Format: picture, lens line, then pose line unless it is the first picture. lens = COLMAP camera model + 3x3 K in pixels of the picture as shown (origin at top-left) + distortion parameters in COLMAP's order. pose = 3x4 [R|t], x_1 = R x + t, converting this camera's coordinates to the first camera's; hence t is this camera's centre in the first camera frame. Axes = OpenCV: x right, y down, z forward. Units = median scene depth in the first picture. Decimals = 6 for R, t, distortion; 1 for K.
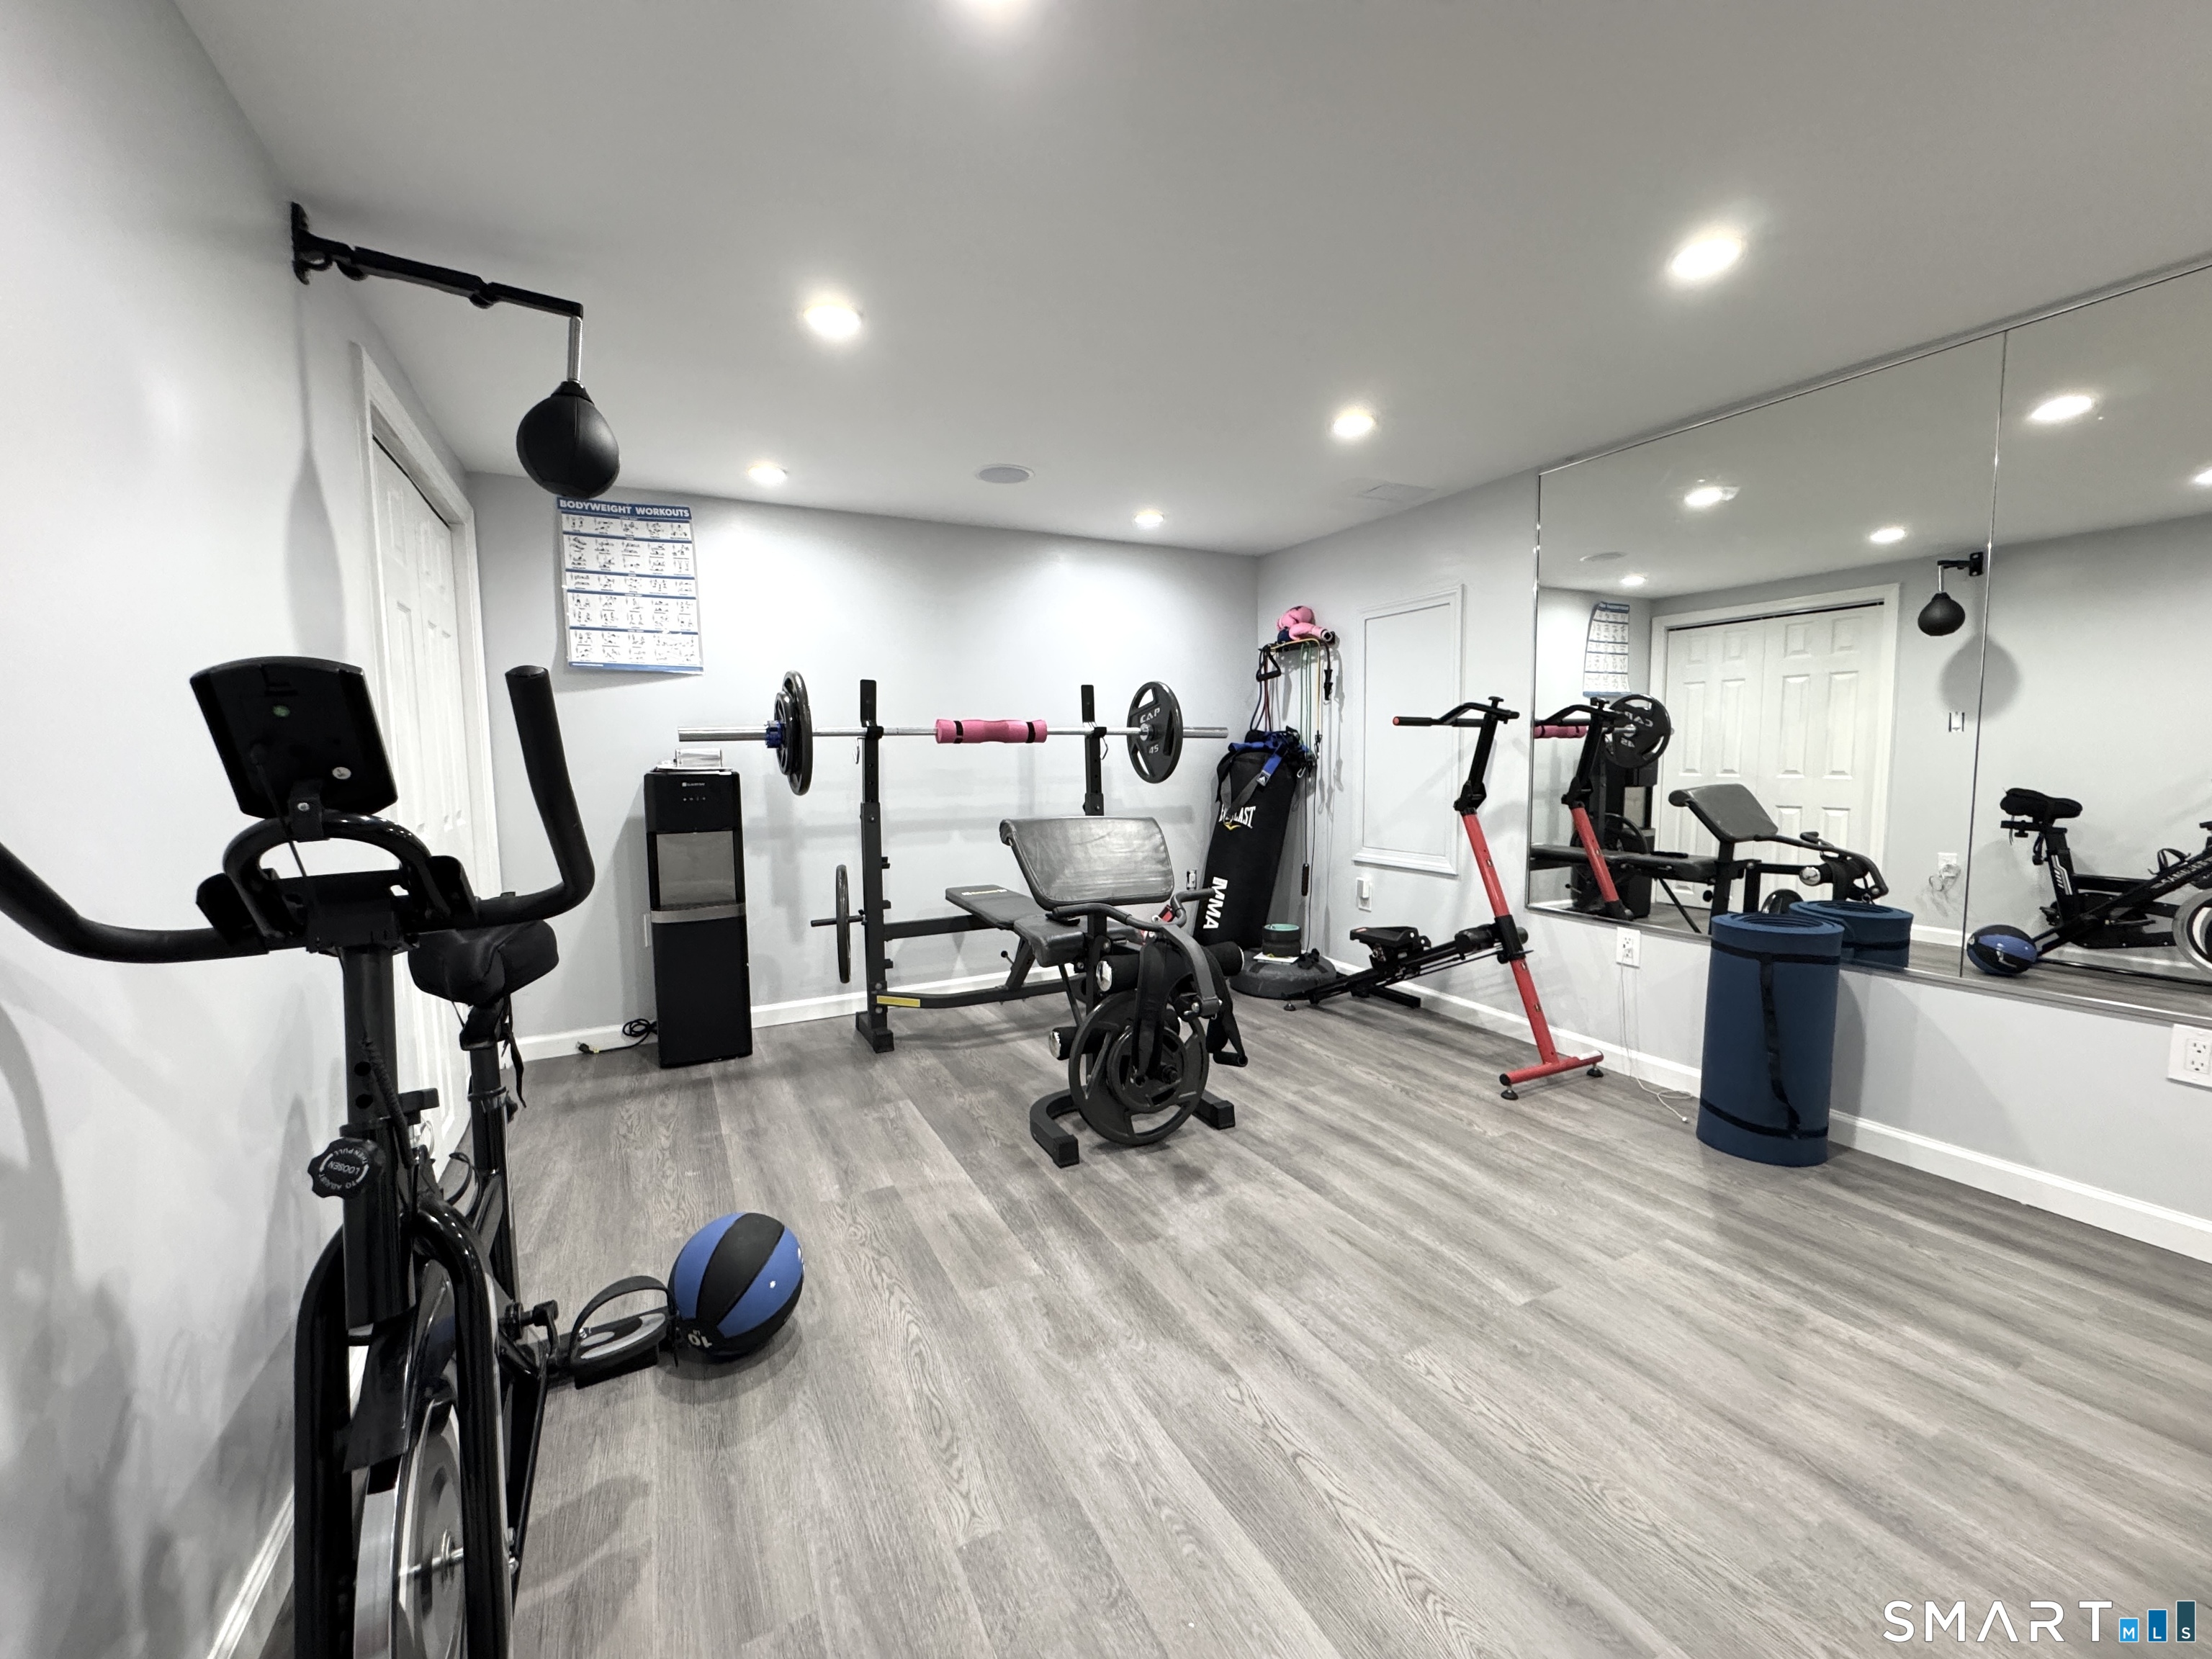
lens RADIAL K [[882.0, 0, 1107.5], [0, 882.0, 822.7], [0, 0, 1]] dist [-0.001084, 0.000030]
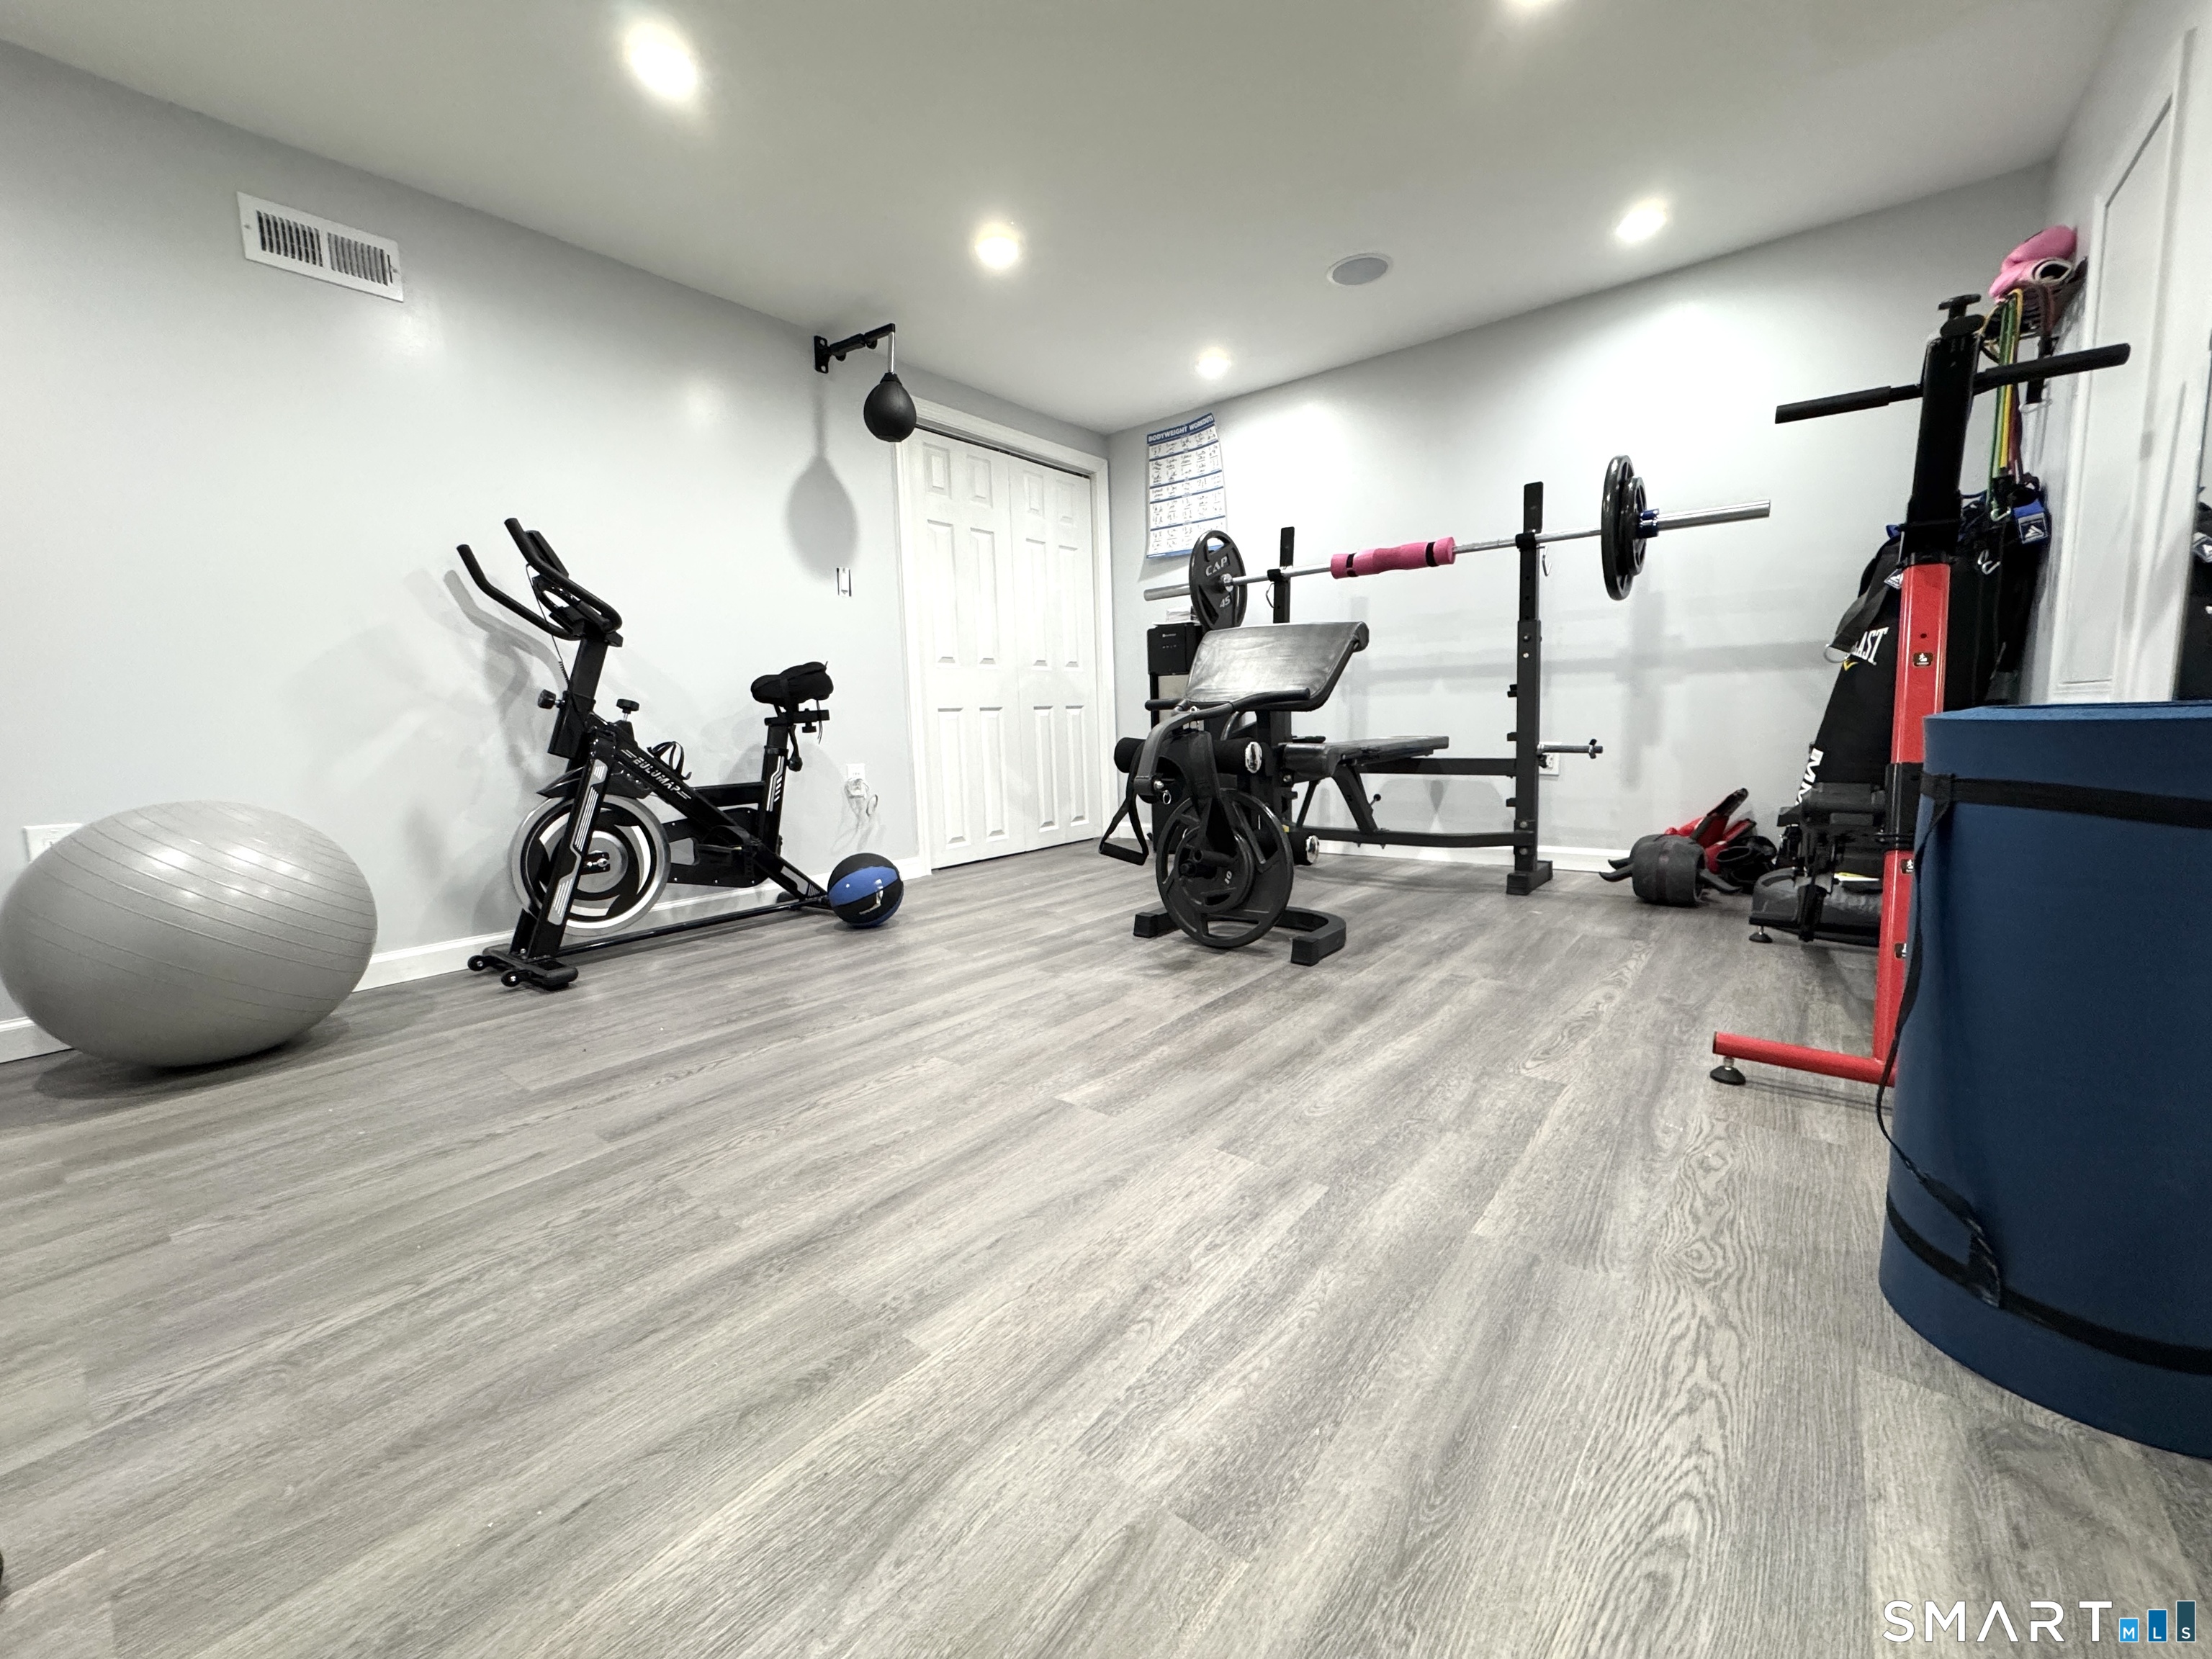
lens RADIAL K [[882.0, 0, 1113.5], [0, 882.0, 827.7], [0, 0, 1]] dist [-0.001084, 0.000030]
pose [[0.408113, 0.113271, -0.905877, 0.851056], [-0.045176, 0.993563, 0.103883, 0.129044], [0.911813, -0.001472, 0.410604, 0.474041]]
